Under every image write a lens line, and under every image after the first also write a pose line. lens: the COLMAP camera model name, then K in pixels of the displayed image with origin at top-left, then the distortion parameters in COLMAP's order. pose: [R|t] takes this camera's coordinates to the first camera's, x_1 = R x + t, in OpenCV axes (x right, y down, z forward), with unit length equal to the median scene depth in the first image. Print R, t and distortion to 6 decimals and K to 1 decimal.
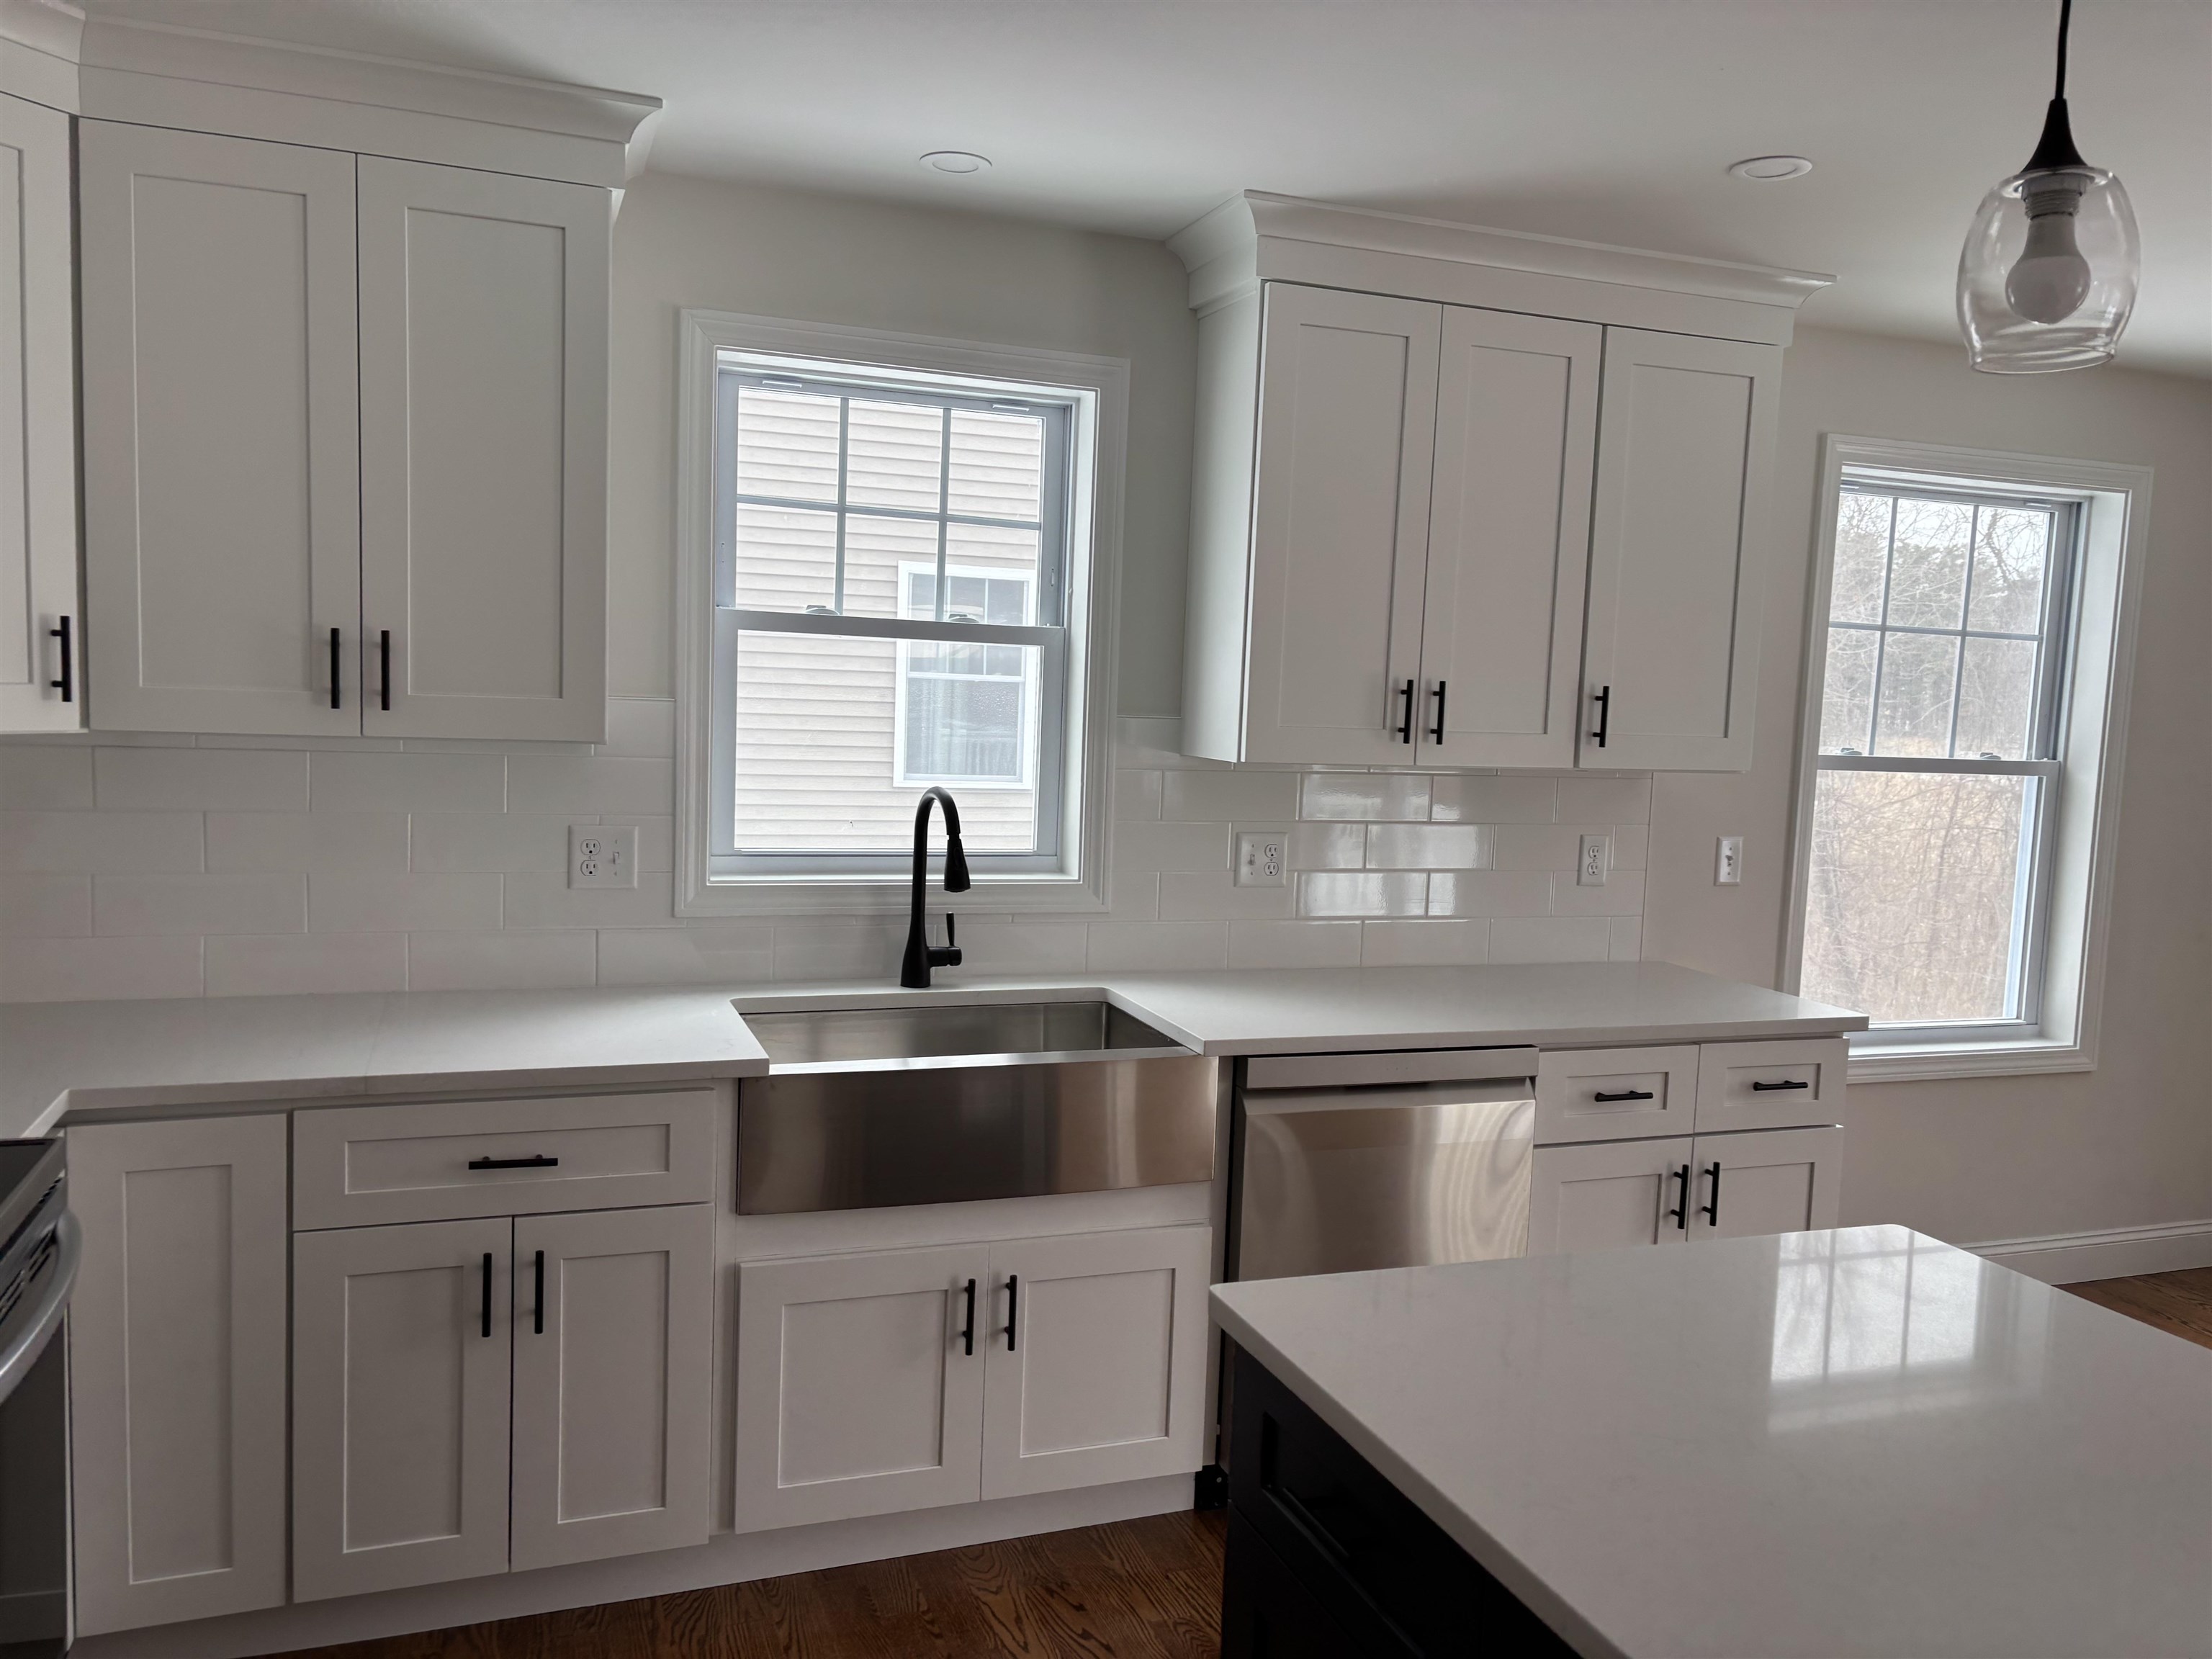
lens RADIAL K [[1653.0, 0, 1112.3], [0, 1653.0, 825.7], [0, 0, 1]] dist [0.027022, -0.020820]
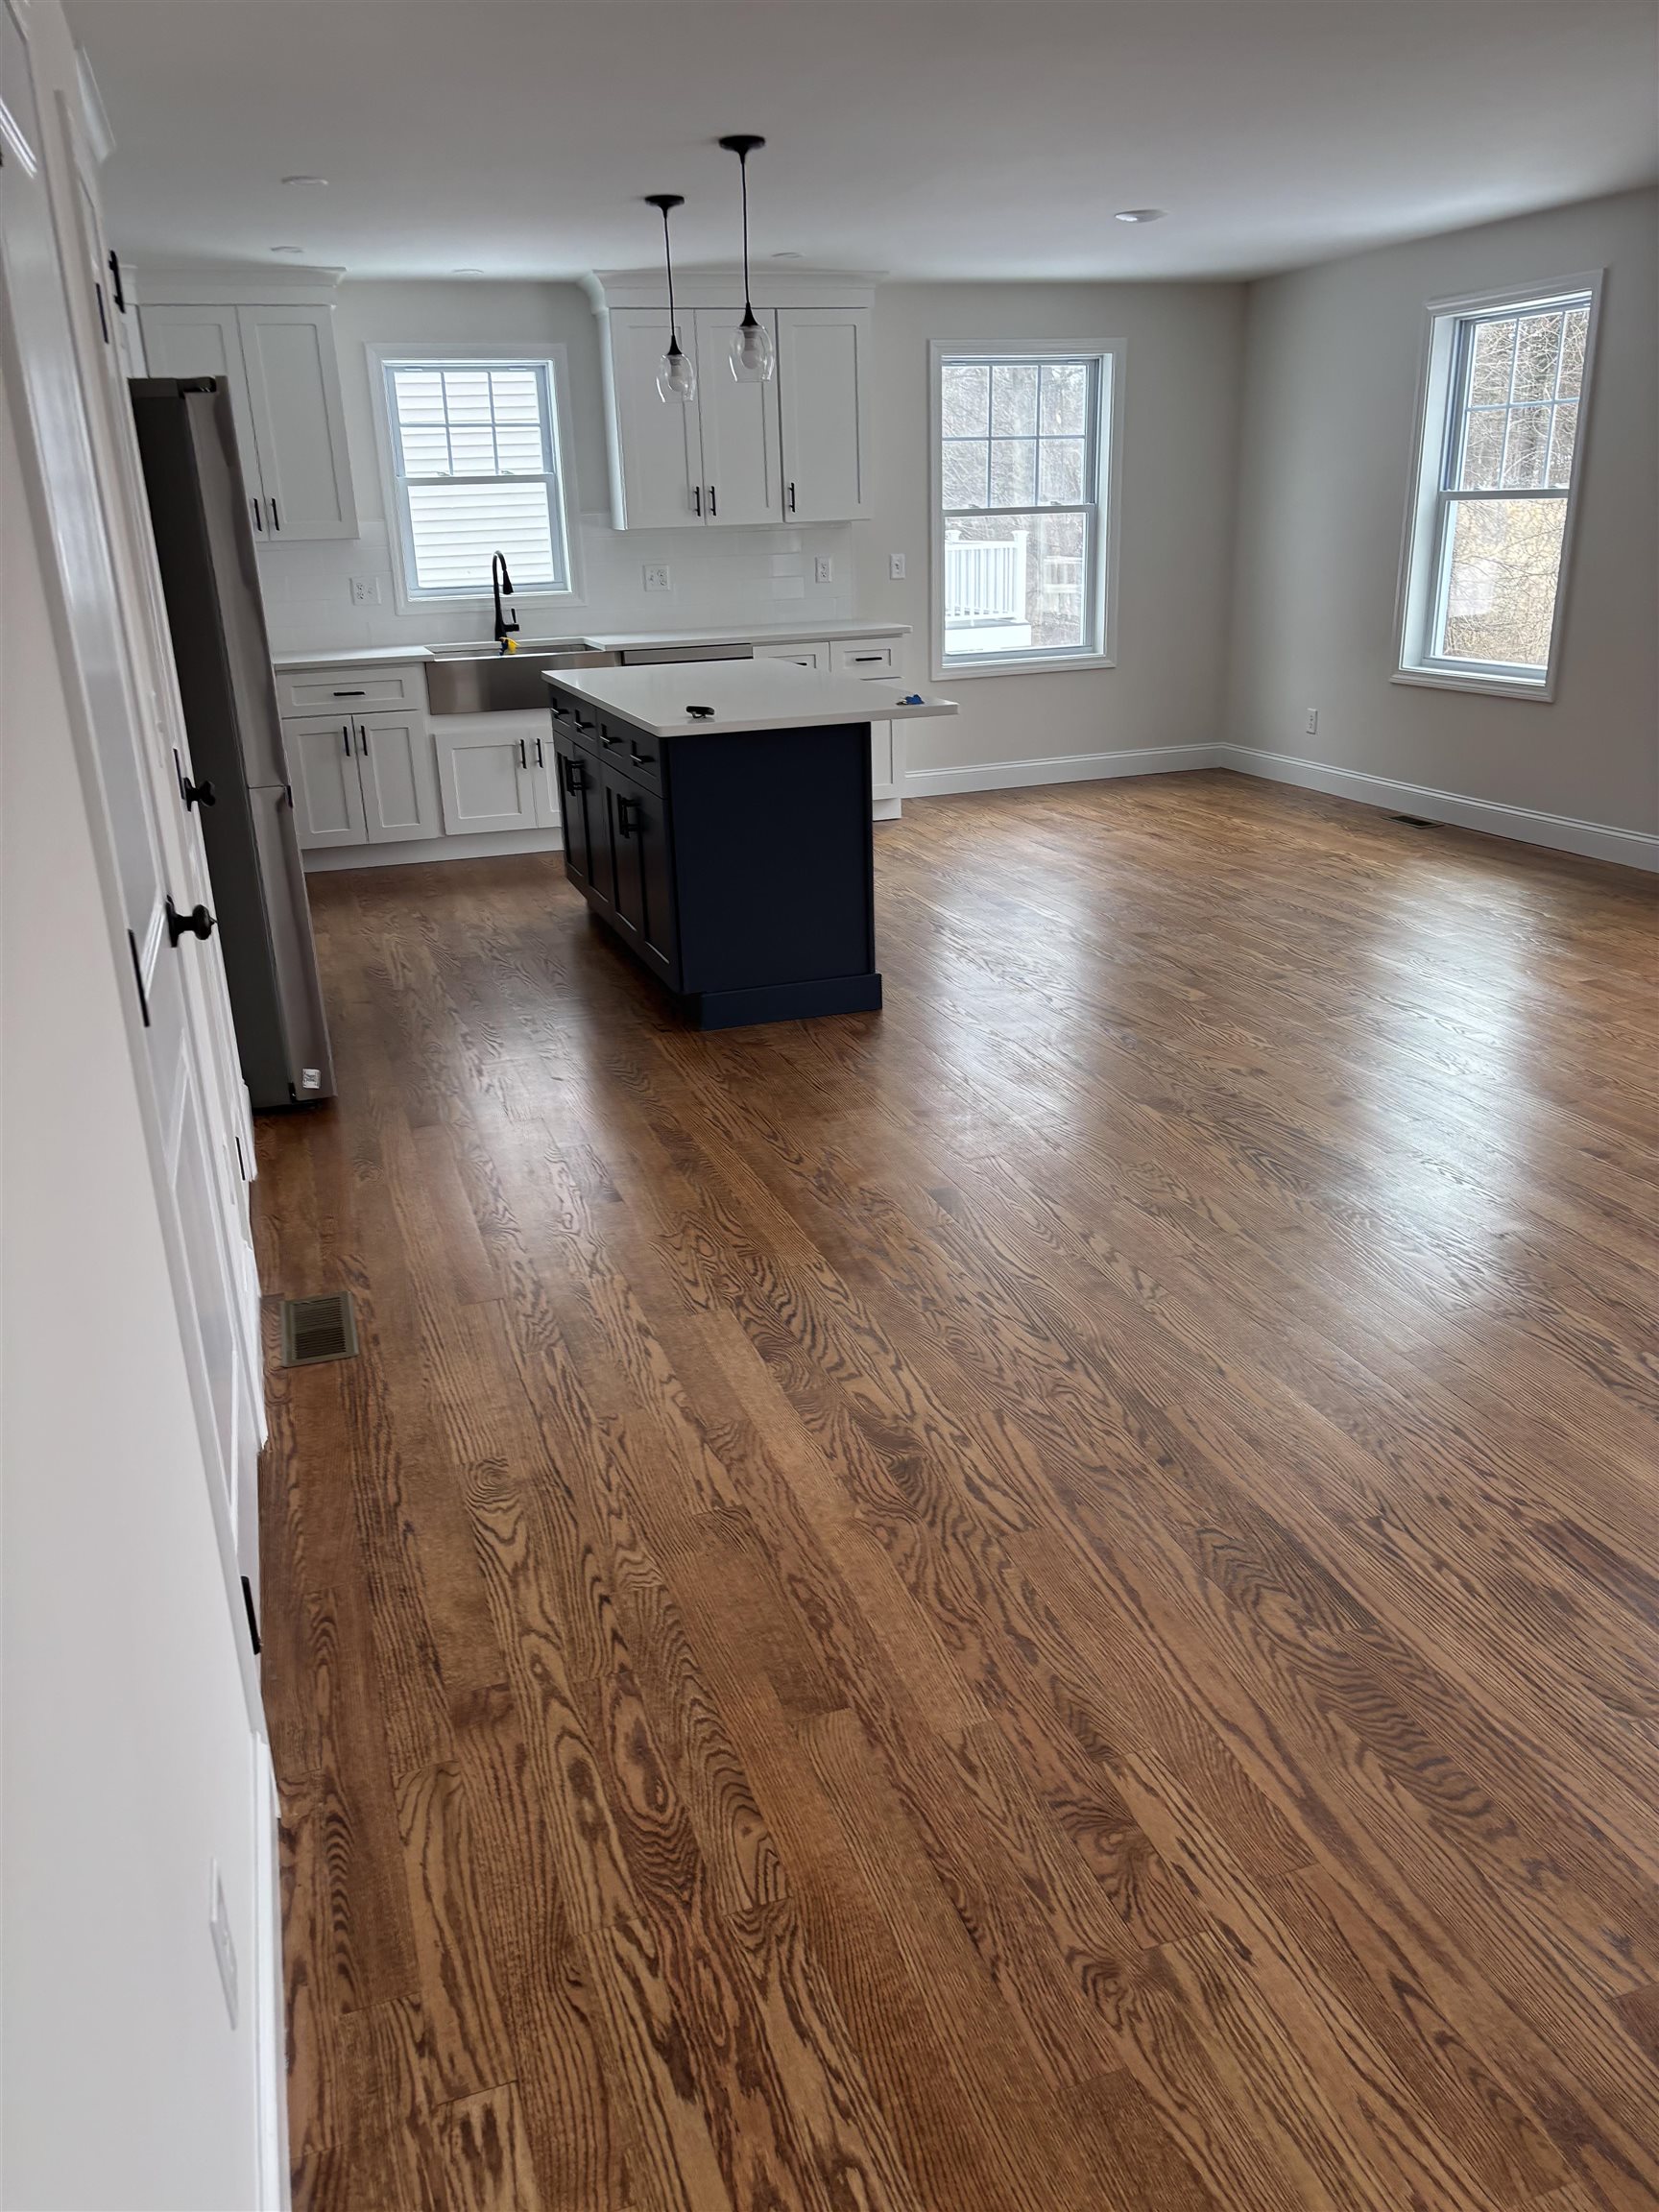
lens RADIAL K [[1653.0, 0, 792.4], [0, 1653.0, 1106.9], [0, 0, 1]] dist [0.027022, -0.020820]
pose [[0.996189, -0.053670, -0.068750, 0.424153], [0.069829, 0.963079, 0.260003, 0.151661], [0.052257, -0.263813, 0.963157, -1.443502]]
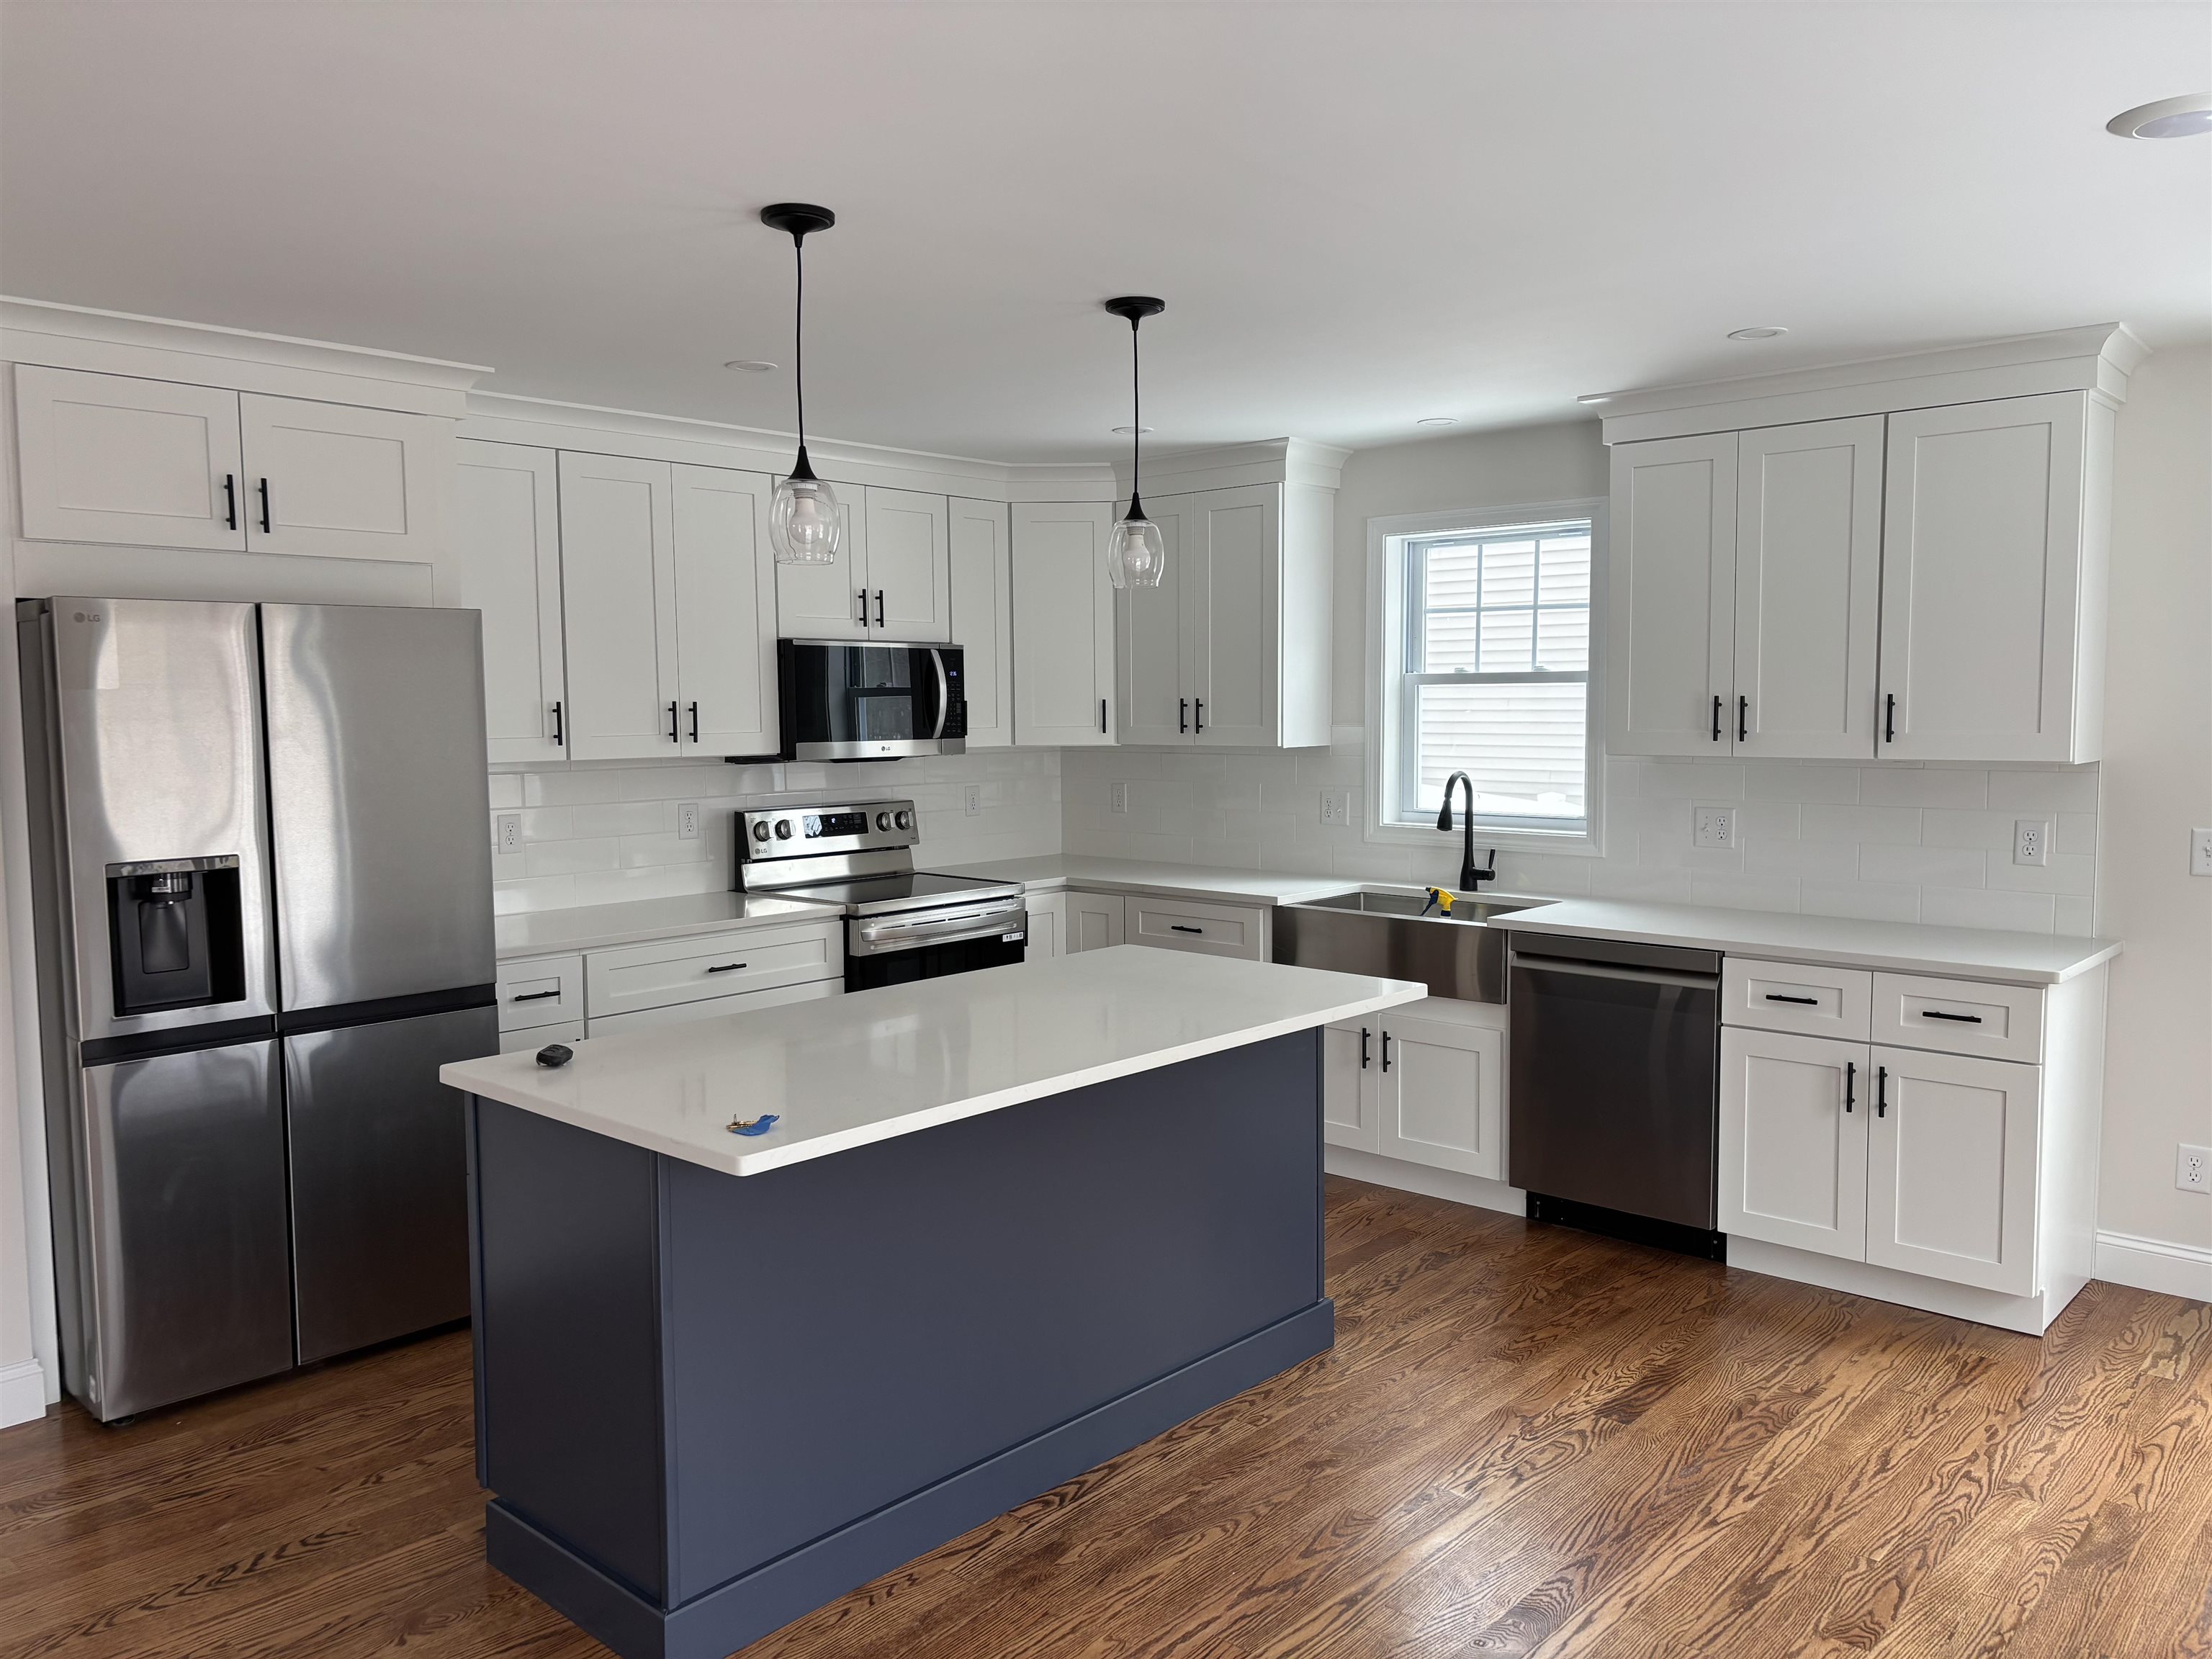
lens RADIAL K [[1653.0, 0, 1085.5], [0, 1653.0, 841.4], [0, 0, 1]] dist [0.027022, -0.020820]
pose [[0.463749, 0.033930, -0.885317, 1.188069], [-0.052722, 0.998552, 0.010653, 0.049148], [0.884396, 0.041736, 0.464867, -0.134613]]
